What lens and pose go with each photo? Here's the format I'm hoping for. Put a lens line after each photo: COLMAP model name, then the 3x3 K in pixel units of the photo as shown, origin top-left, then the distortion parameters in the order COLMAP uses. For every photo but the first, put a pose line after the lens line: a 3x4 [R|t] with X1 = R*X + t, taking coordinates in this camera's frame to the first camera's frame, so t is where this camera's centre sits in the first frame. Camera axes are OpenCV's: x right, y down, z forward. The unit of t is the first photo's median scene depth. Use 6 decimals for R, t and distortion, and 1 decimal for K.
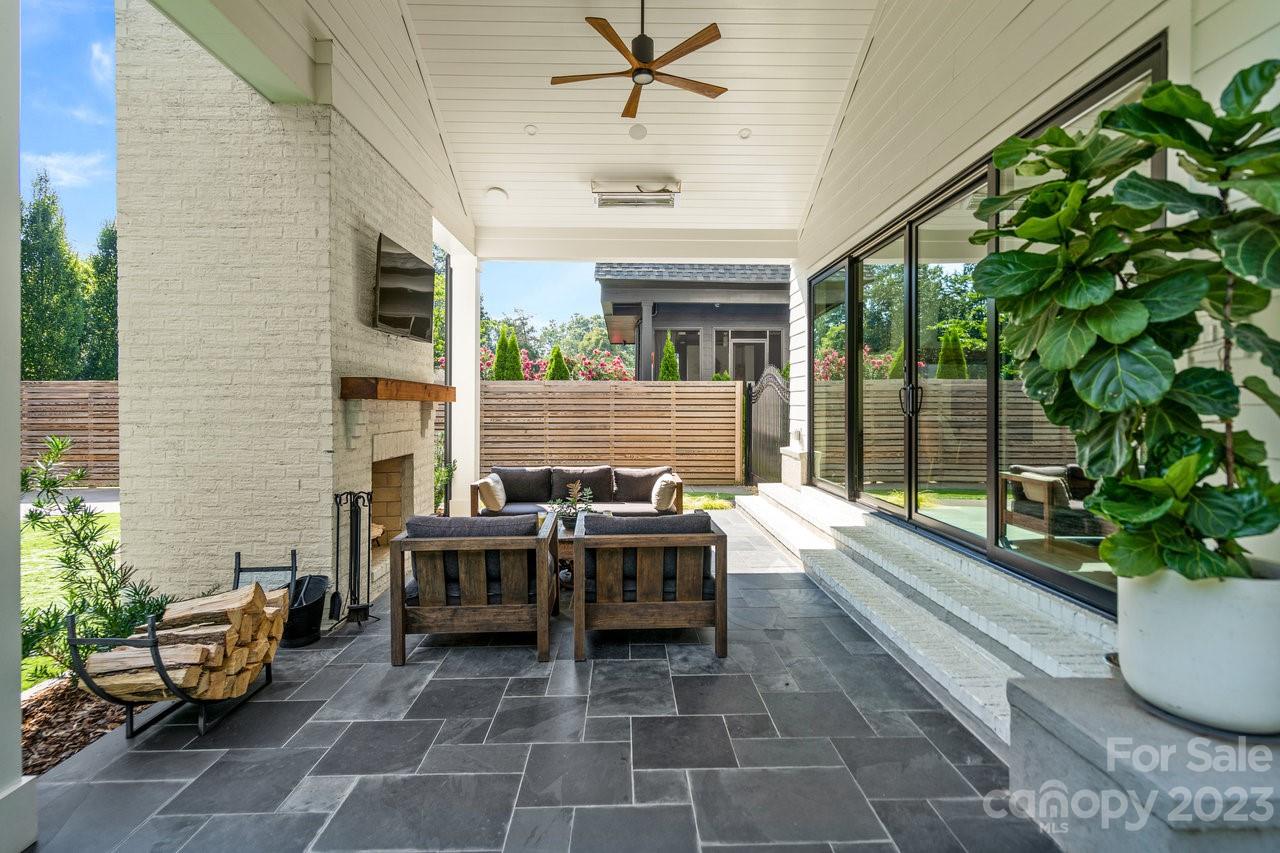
lens RADIAL K [[621.7, 0, 638.1], [0, 621.7, 412.4], [0, 0, 1]] dist [-0.002199, -0.000308]
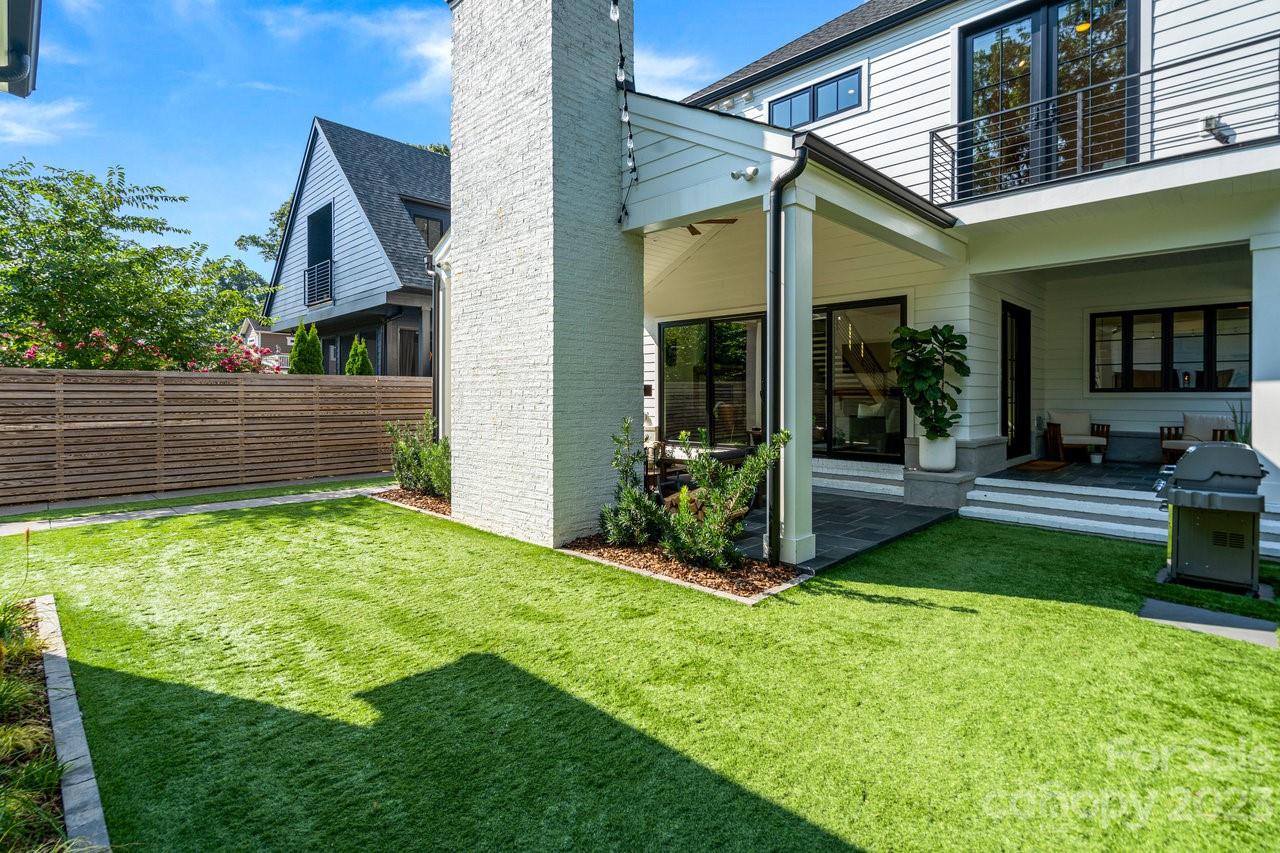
lens RADIAL K [[621.7, 0, 638.1], [0, 621.7, 412.4], [0, 0, 1]] dist [-0.002199, -0.000308]
pose [[0.715270, -0.018985, 0.698590, -0.589545], [0.009043, 0.999799, 0.017912, -0.002481], [-0.698789, -0.006495, 0.715298, -0.103352]]
